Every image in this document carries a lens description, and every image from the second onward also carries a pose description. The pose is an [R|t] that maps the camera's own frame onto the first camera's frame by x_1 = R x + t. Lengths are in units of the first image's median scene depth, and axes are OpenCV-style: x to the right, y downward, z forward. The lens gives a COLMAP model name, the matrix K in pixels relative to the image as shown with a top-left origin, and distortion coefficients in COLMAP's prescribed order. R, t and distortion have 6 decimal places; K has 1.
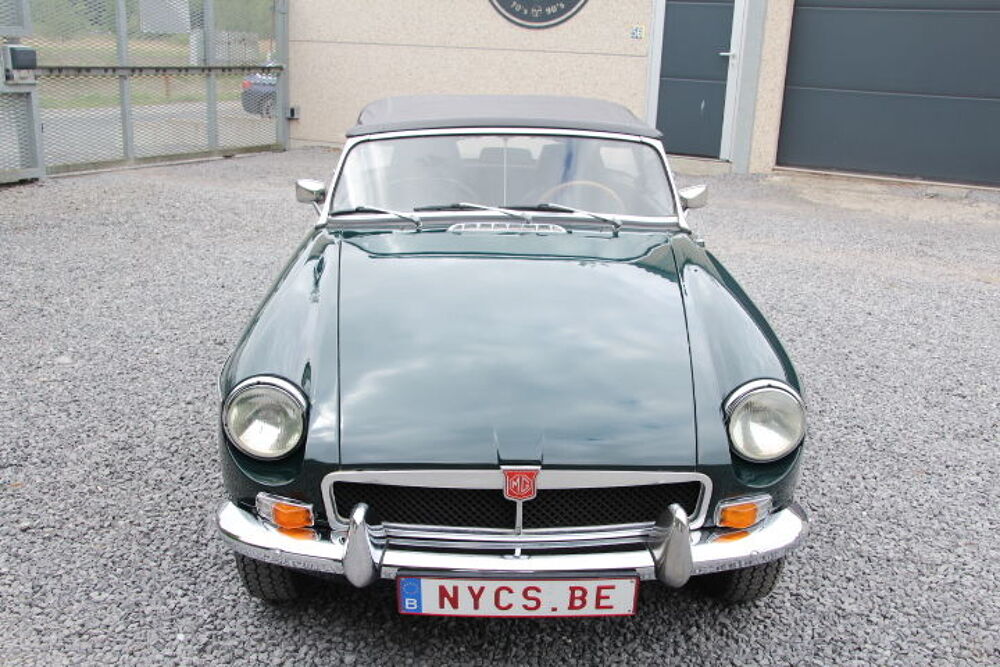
lens RADIAL K [[1024.6, 0, 497.3], [0, 1024.6, 363.7], [0, 0, 1]] dist [-0.141234, 0.242459]
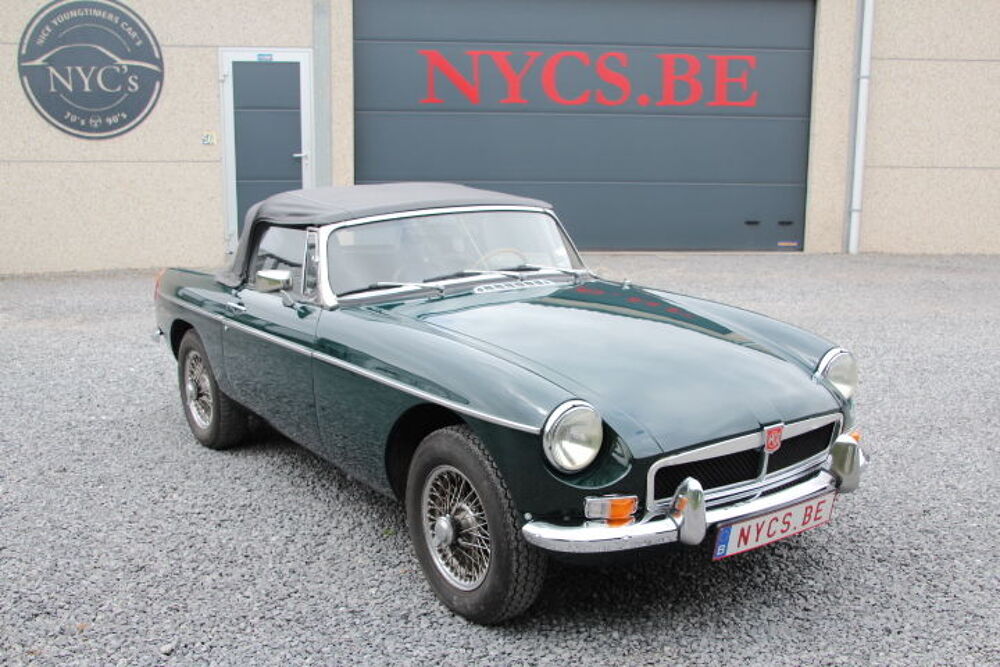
lens RADIAL K [[1024.6, 0, 497.3], [0, 1024.6, 363.7], [0, 0, 1]] dist [-0.141234, 0.242459]
pose [[0.826293, -0.140433, 0.545452, -0.241864], [0.195299, 0.979774, -0.043599, 0.001295], [-0.528297, 0.142552, 0.837007, 0.009459]]
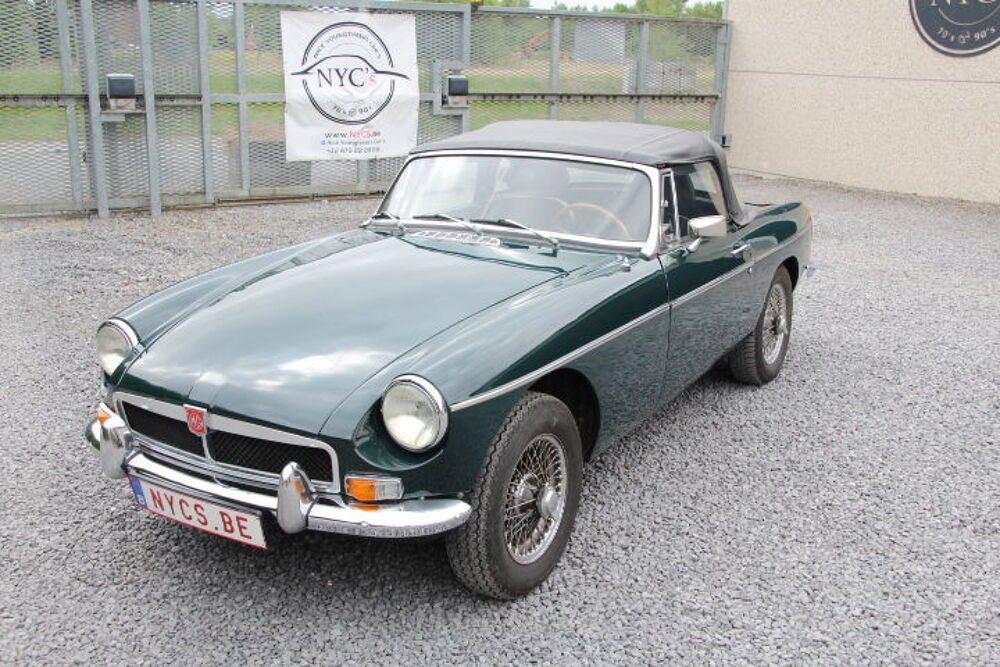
lens RADIAL K [[1024.6, 0, 497.3], [0, 1024.6, 363.7], [0, 0, 1]] dist [-0.141234, 0.242459]
pose [[0.840711, 0.137039, -0.523856, 0.237026], [-0.151285, 0.988365, 0.015762, -0.007244], [0.519920, 0.066000, 0.851661, 0.026501]]
